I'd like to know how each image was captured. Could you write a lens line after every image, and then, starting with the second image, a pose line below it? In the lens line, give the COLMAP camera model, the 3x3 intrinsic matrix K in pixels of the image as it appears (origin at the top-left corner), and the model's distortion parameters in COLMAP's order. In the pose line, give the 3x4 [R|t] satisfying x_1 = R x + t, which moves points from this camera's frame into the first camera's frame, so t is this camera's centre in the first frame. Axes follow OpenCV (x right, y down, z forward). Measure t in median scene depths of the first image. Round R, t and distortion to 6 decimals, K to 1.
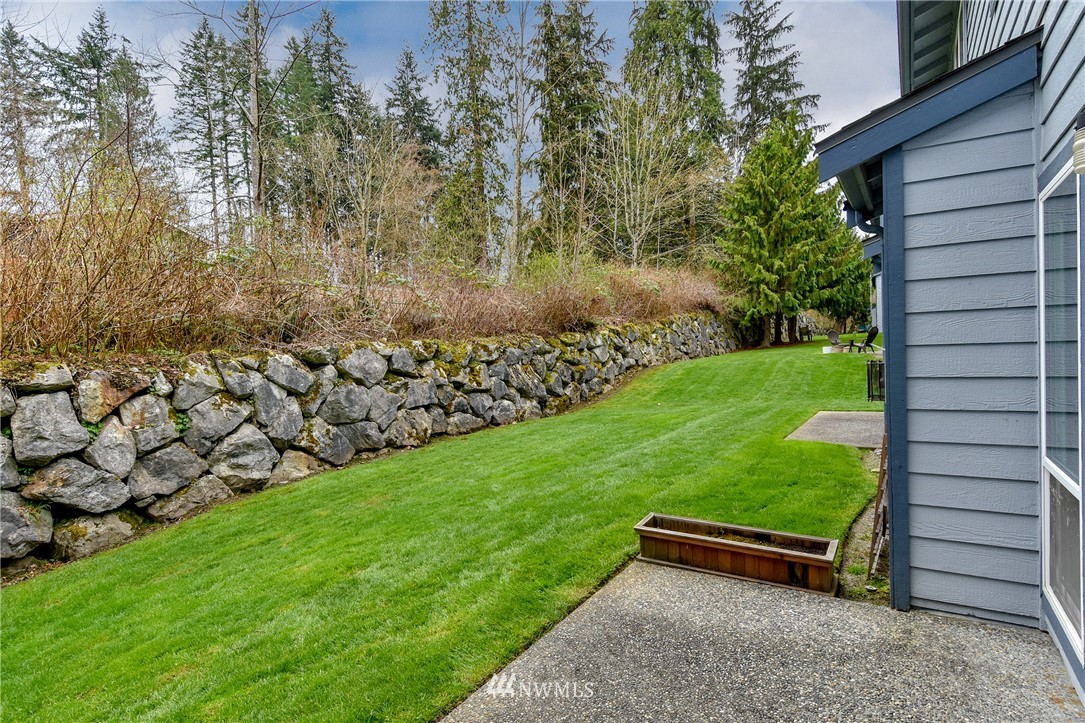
lens RADIAL K [[574.5, 0, 539.9], [0, 574.5, 358.6], [0, 0, 1]] dist [0.006430, -0.019207]
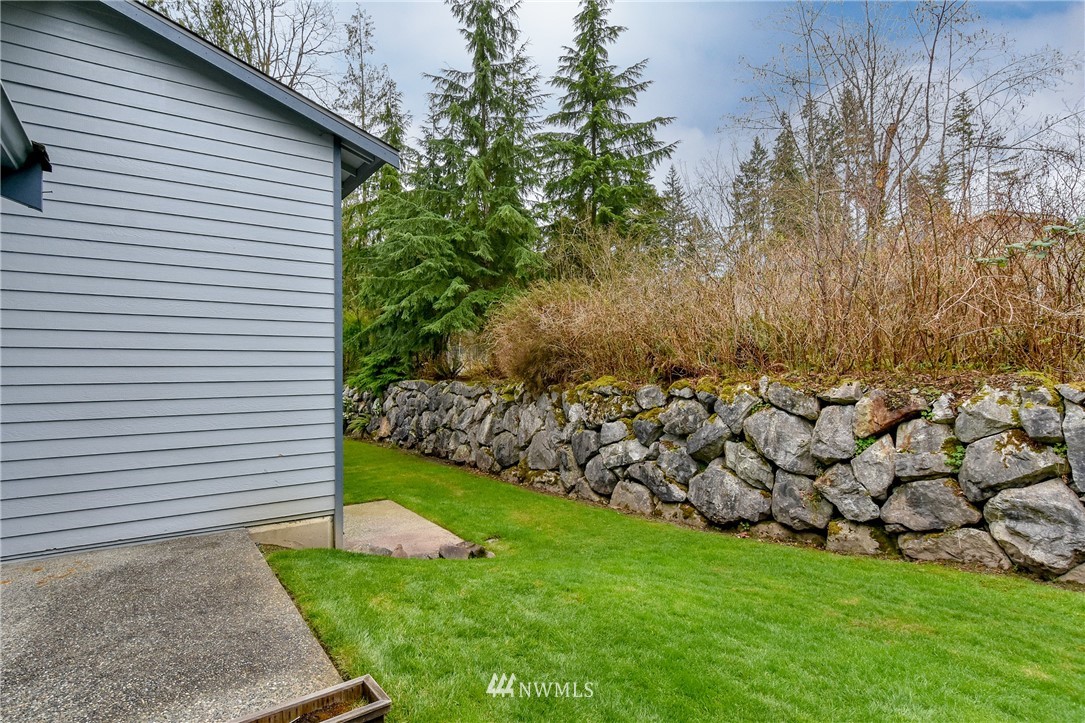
lens RADIAL K [[574.5, 0, 533.7], [0, 574.5, 362.6], [0, 0, 1]] dist [0.006430, -0.019207]
pose [[-0.388678, 0.040576, -0.920480, 0.416919], [0.008617, 0.999146, 0.040405, -0.071789], [0.921333, 0.007773, -0.388696, 0.800623]]
